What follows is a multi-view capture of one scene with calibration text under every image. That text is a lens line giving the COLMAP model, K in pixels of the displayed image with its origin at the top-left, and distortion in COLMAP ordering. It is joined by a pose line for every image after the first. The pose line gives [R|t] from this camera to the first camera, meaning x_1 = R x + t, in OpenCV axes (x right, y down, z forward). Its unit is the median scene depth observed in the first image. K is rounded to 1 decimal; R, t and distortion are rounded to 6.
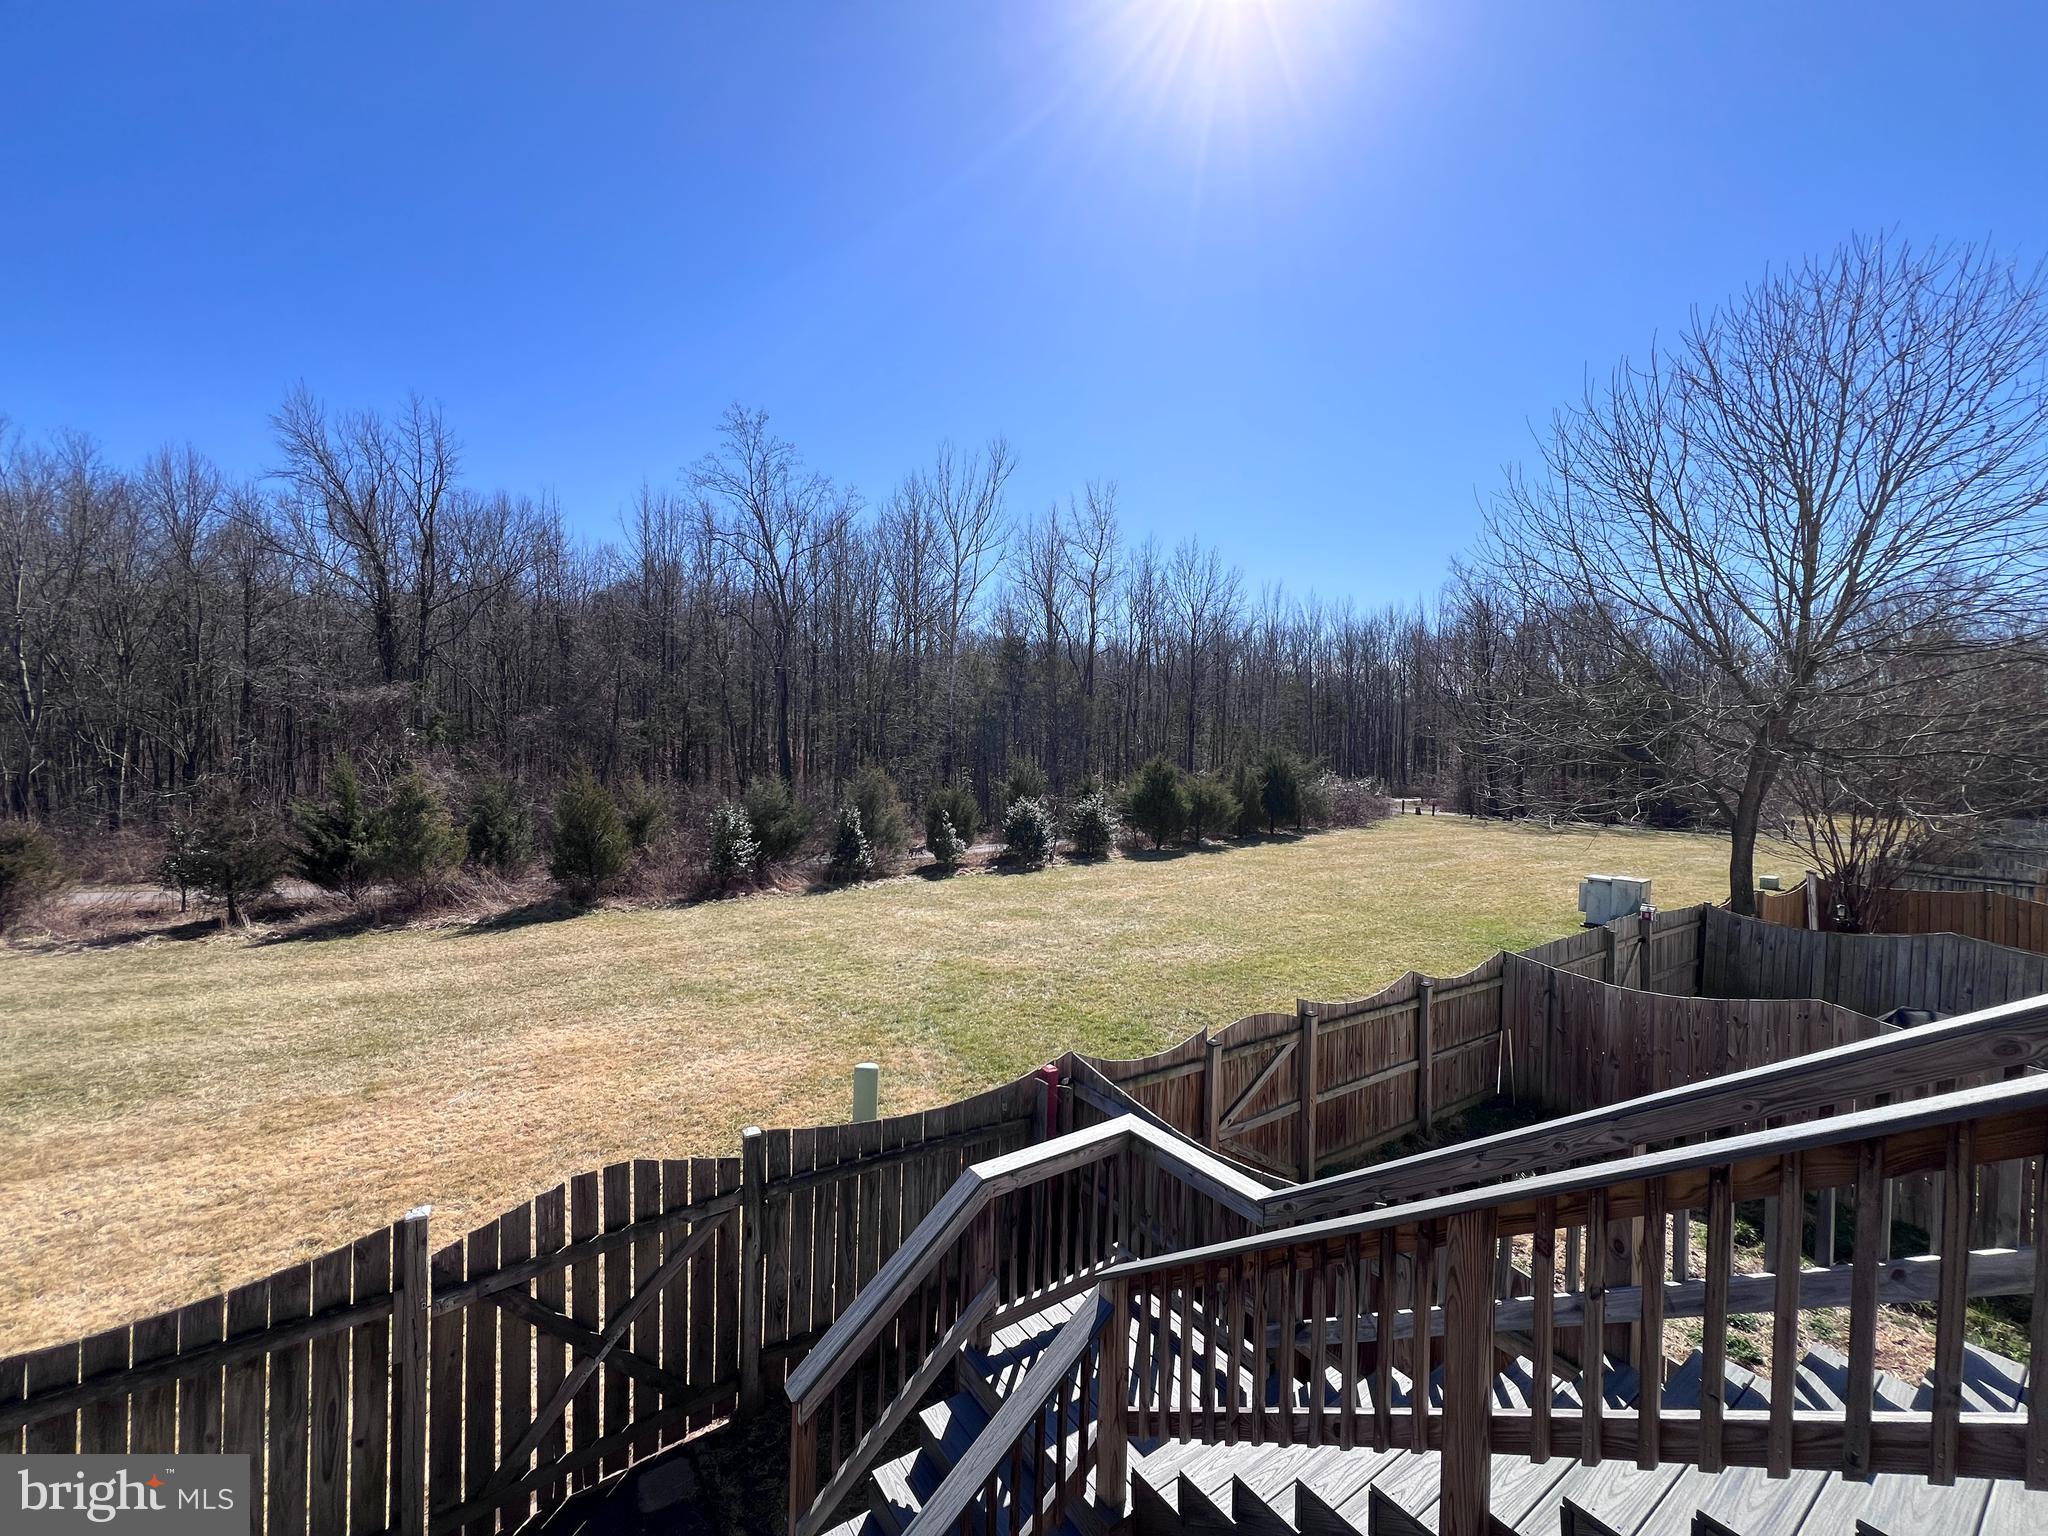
lens RADIAL K [[824.1, 0, 1023.5], [0, 824.1, 758.1], [0, 0, 1]] dist [-0.002454, 0.000458]
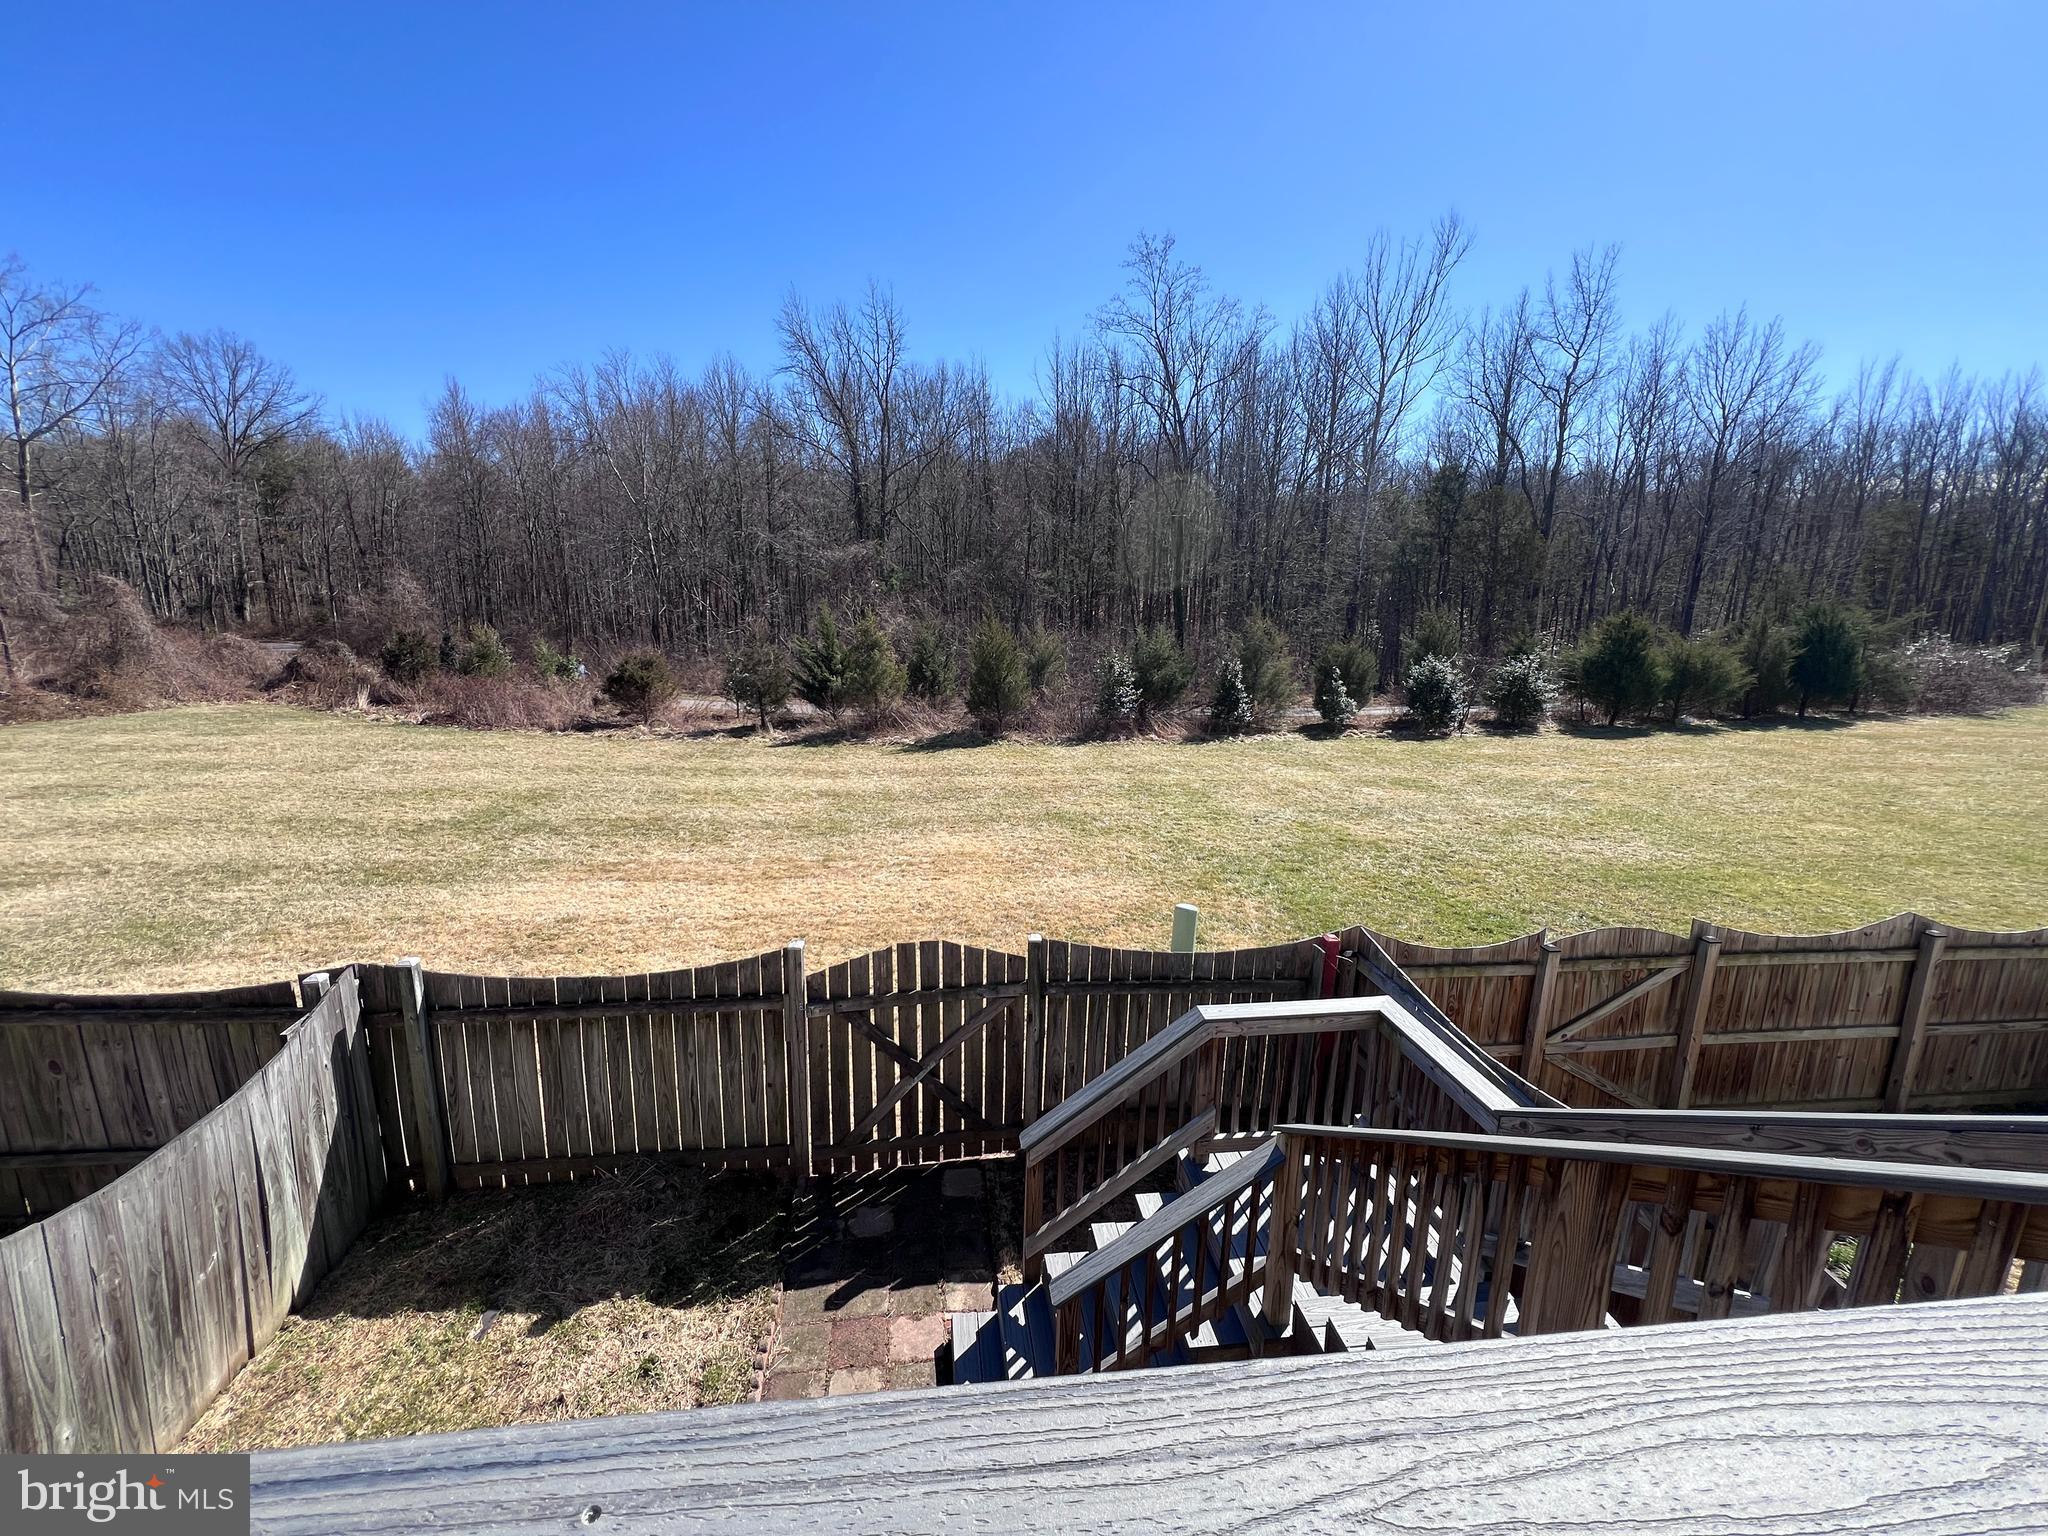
lens RADIAL K [[825.3, 0, 1019.9], [0, 825.3, 758.1], [0, 0, 1]] dist [-0.000782, 0.000249]
pose [[0.885128, 0.092057, -0.456150, 0.028537], [-0.009056, 0.983460, 0.180901, -0.000959], [0.465259, -0.155990, 0.871322, 0.003034]]
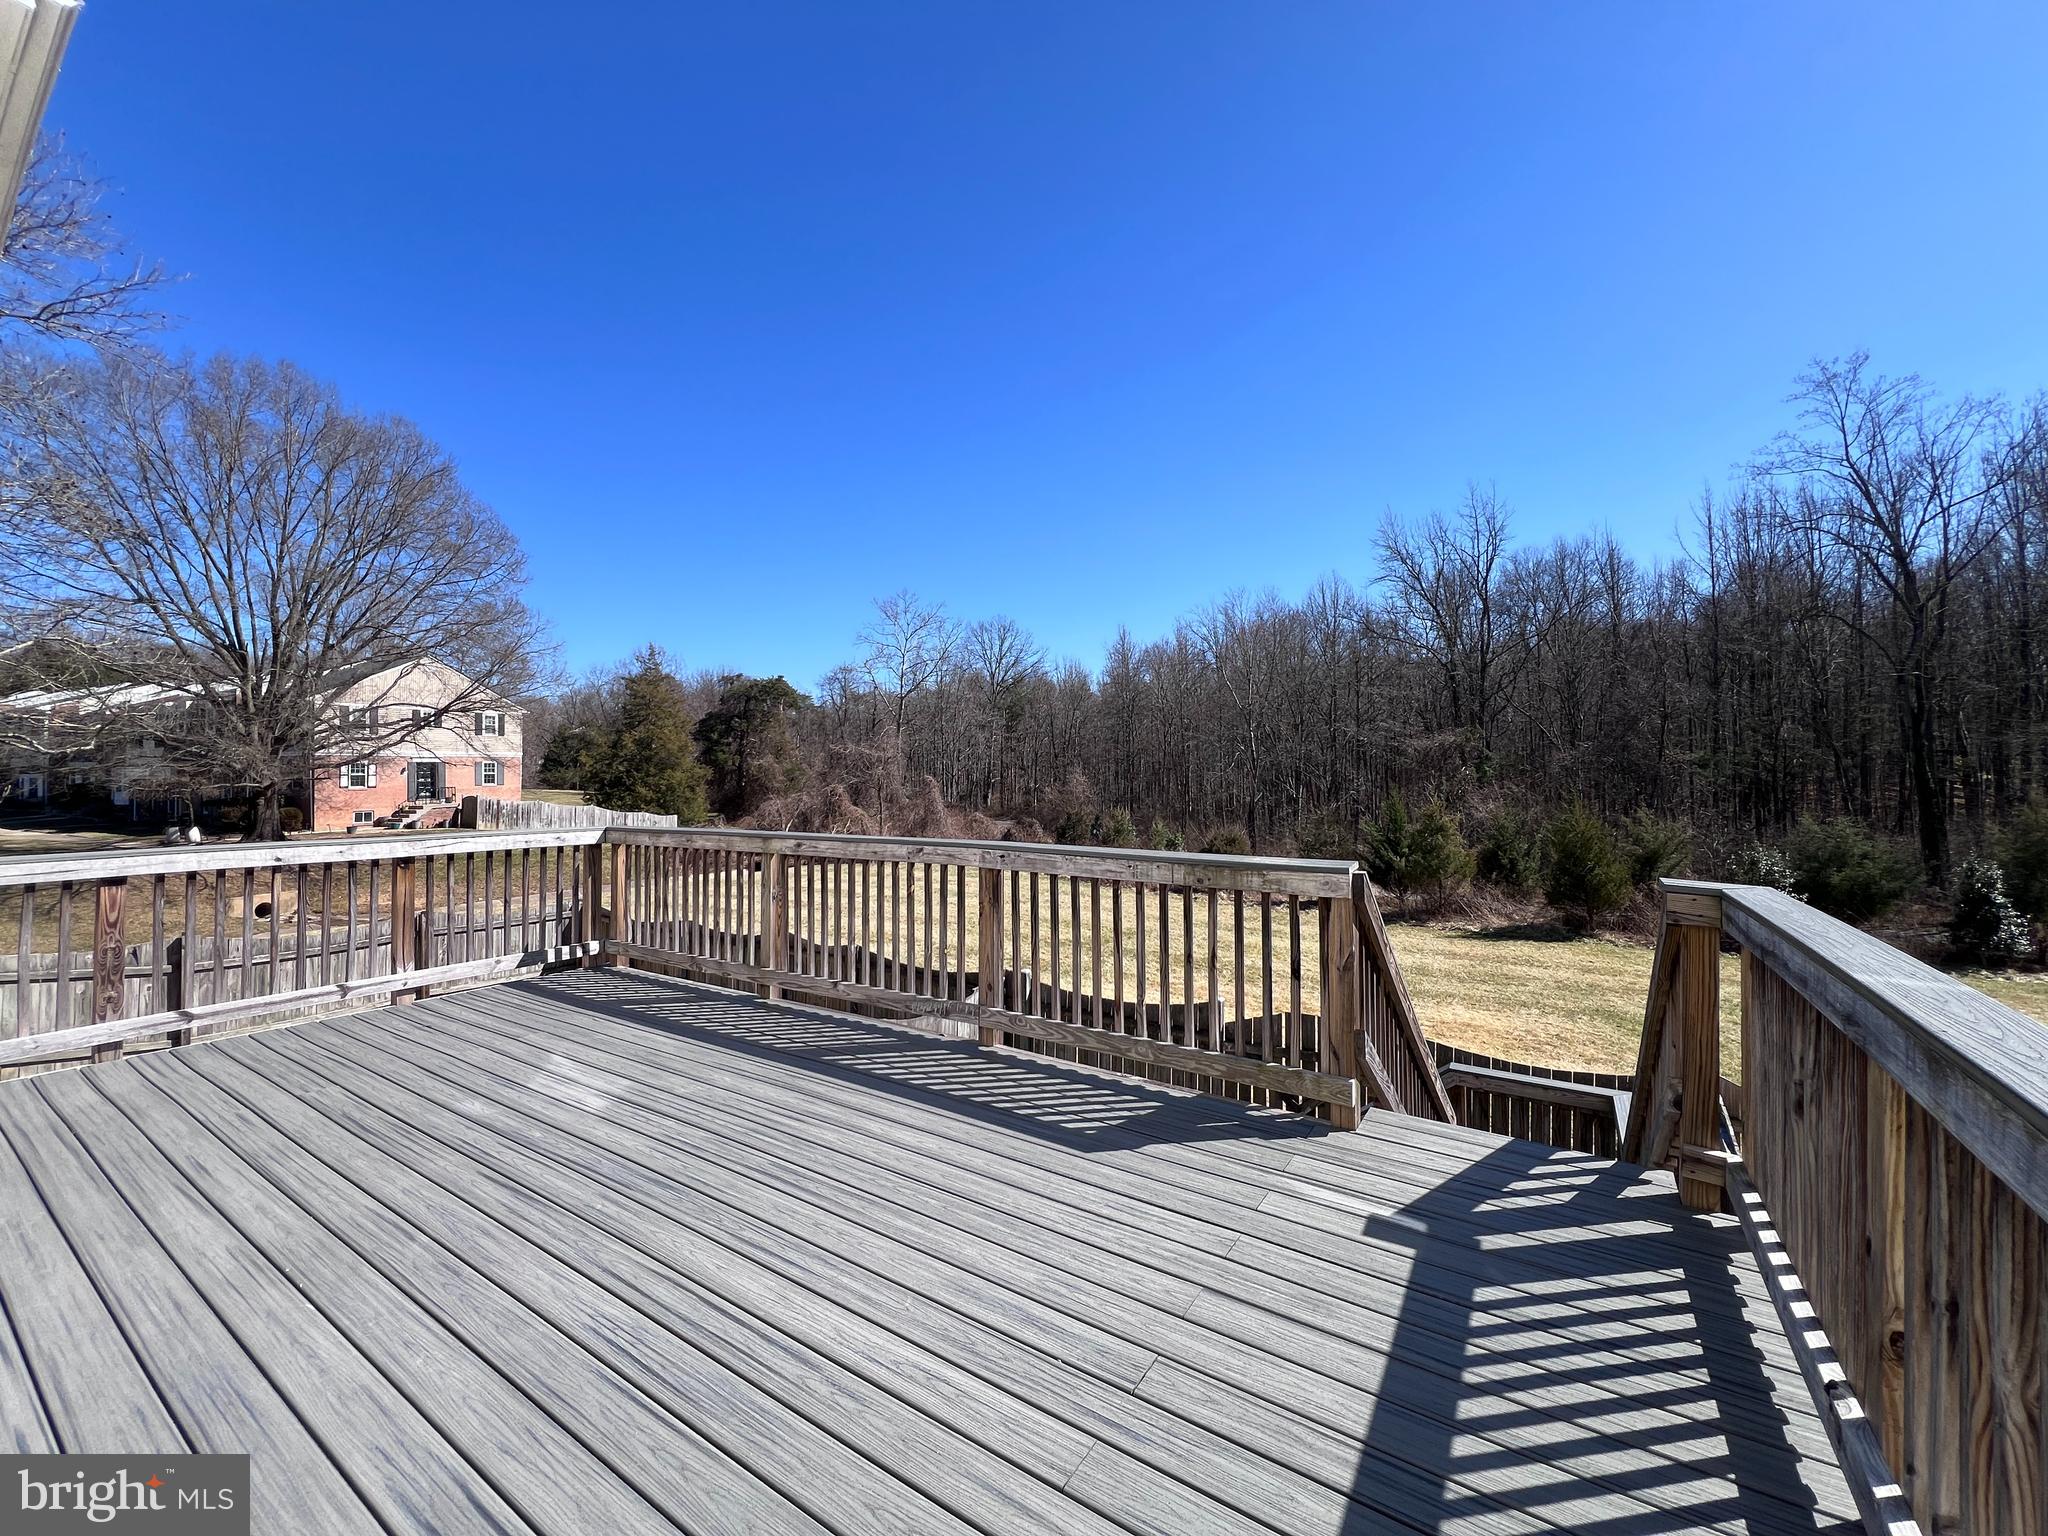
lens RADIAL K [[824.1, 0, 1023.5], [0, 824.1, 758.1], [0, 0, 1]] dist [-0.002454, 0.000458]
pose [[0.373826, -0.035671, -0.926812, 0.157572], [-0.004952, 0.999169, -0.040453, 0.002440], [0.927485, 0.019712, 0.373339, -0.040936]]
